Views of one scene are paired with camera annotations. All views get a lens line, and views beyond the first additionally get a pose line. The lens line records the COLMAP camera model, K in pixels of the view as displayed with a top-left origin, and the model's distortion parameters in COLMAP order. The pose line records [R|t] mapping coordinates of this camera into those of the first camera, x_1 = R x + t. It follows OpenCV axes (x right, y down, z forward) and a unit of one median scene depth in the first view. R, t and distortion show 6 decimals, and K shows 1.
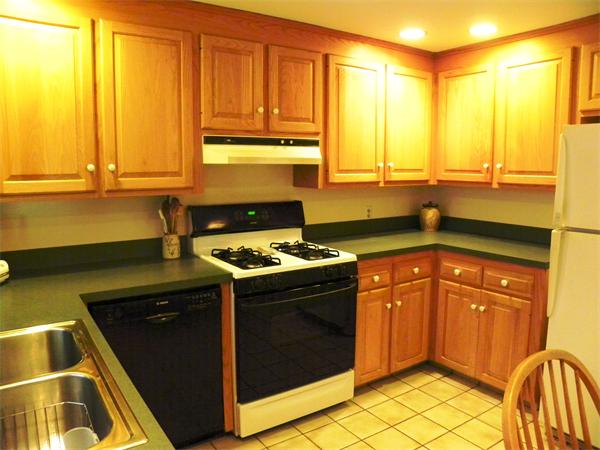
lens RADIAL K [[456.8, 0, 300.1], [0, 456.8, 223.1], [0, 0, 1]] dist [-0.148302, 0.084431]
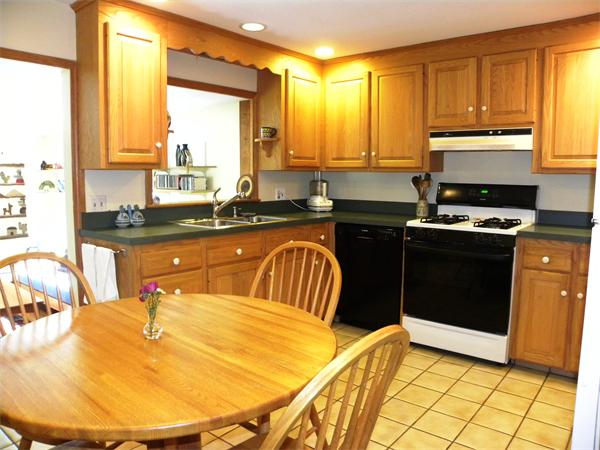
lens RADIAL K [[456.8, 0, 299.0], [0, 456.8, 224.9], [0, 0, 1]] dist [-0.148302, 0.084431]
pose [[0.279897, 0.109222, -0.953797, 1.018858], [-0.127654, 0.988919, 0.075784, 0.044509], [0.951505, 0.100544, 0.290739, 0.192919]]
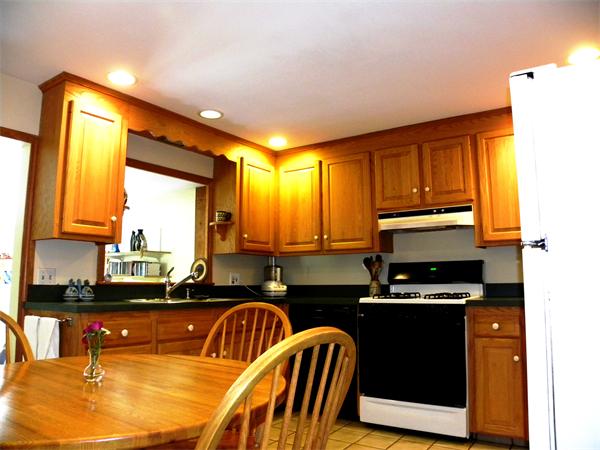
lens RADIAL K [[456.8, 0, 299.5], [0, 456.8, 223.4], [0, 0, 1]] dist [-0.148302, 0.084431]
pose [[0.369295, -0.120756, -0.921433, 1.039936], [-0.116369, 0.977709, -0.174769, 0.130487], [0.921998, 0.171768, 0.347011, 0.208726]]
